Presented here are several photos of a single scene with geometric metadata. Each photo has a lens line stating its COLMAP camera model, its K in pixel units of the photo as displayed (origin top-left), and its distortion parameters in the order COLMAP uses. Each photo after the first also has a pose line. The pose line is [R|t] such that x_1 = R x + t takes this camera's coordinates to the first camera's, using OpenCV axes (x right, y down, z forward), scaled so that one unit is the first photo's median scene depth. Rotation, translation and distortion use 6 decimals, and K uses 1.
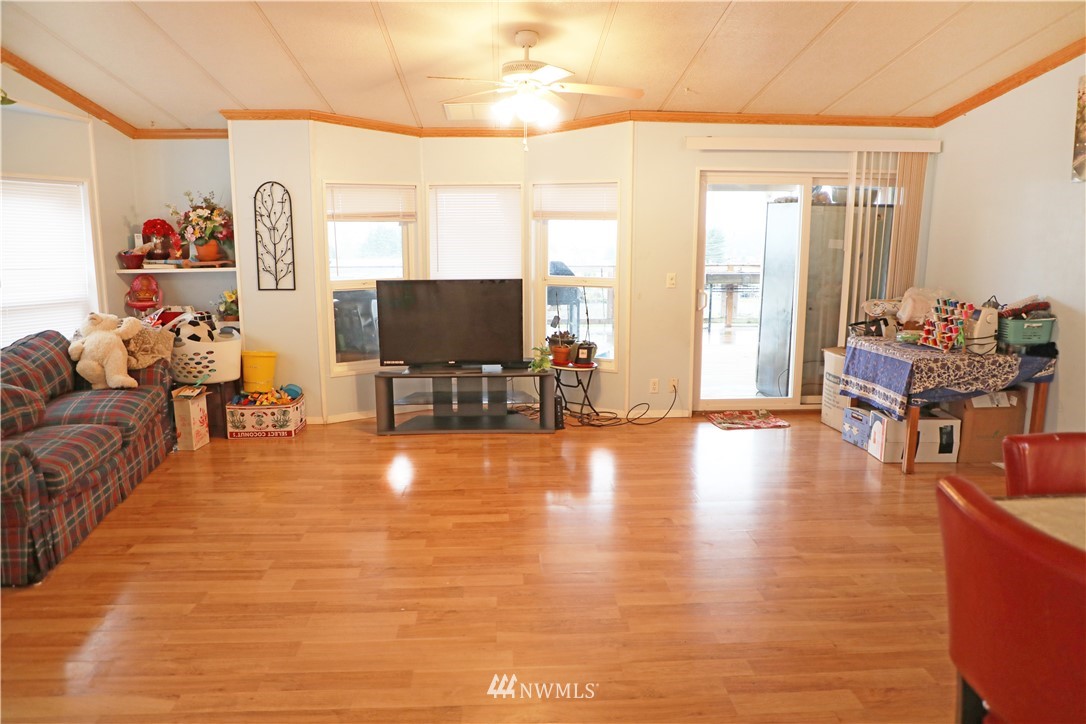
lens RADIAL K [[752.2, 0, 543.0], [0, 752.2, 362.0], [0, 0, 1]] dist [-0.071890, 0.042511]
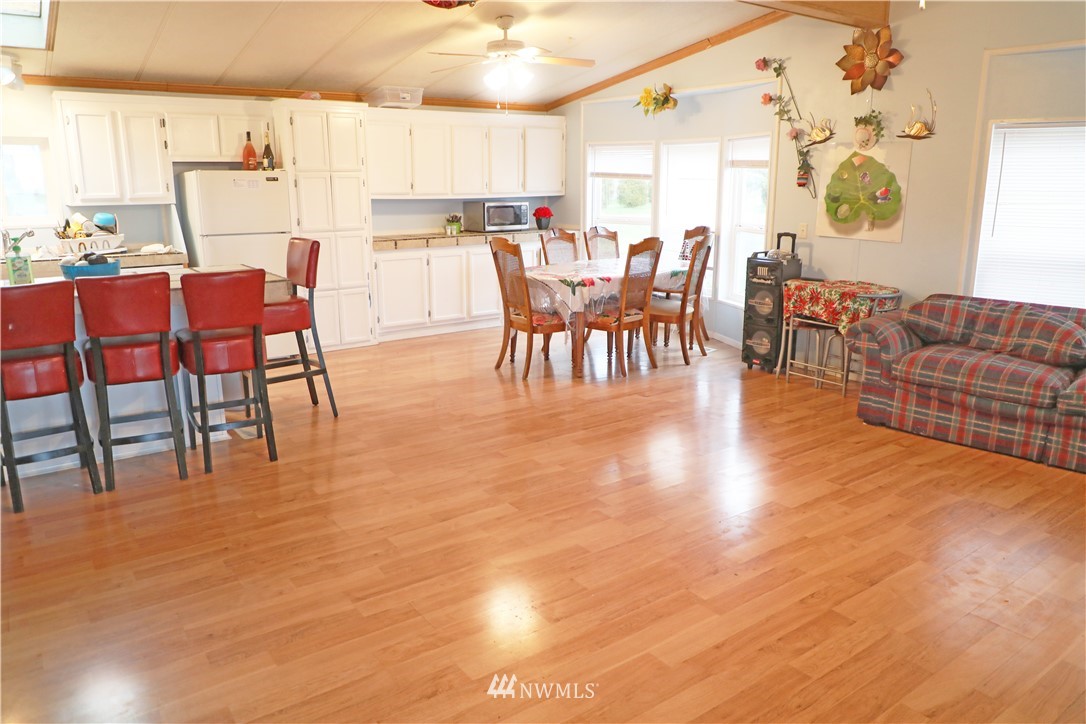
lens RADIAL K [[752.2, 0, 543.0], [0, 752.2, 362.0], [0, 0, 1]] dist [-0.071890, 0.042511]
pose [[-0.842566, 0.123920, -0.524143, 0.367215], [-0.093352, 0.924841, 0.368720, -0.178665], [0.530441, 0.359601, -0.767672, 1.062756]]
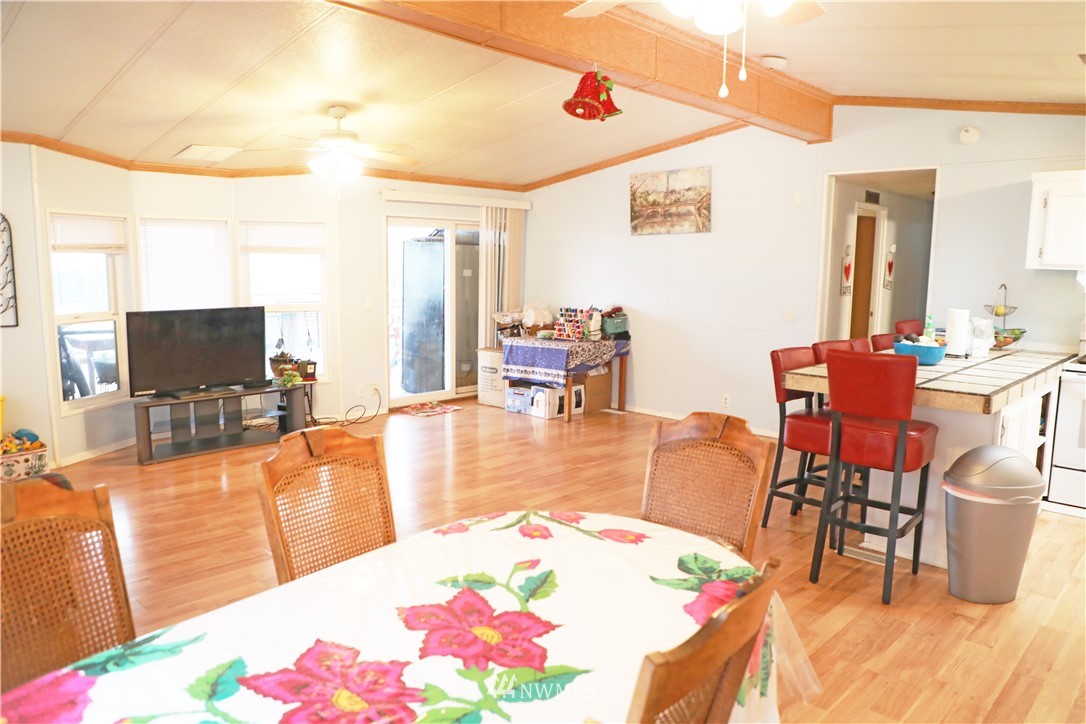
lens RADIAL K [[752.2, 0, 543.0], [0, 752.2, 362.0], [0, 0, 1]] dist [-0.071890, 0.042511]
pose [[0.735705, -0.081440, 0.672388, -0.512792], [0.107278, 0.994224, 0.003041, 0.015291], [-0.668753, 0.069895, 0.740192, -0.106410]]
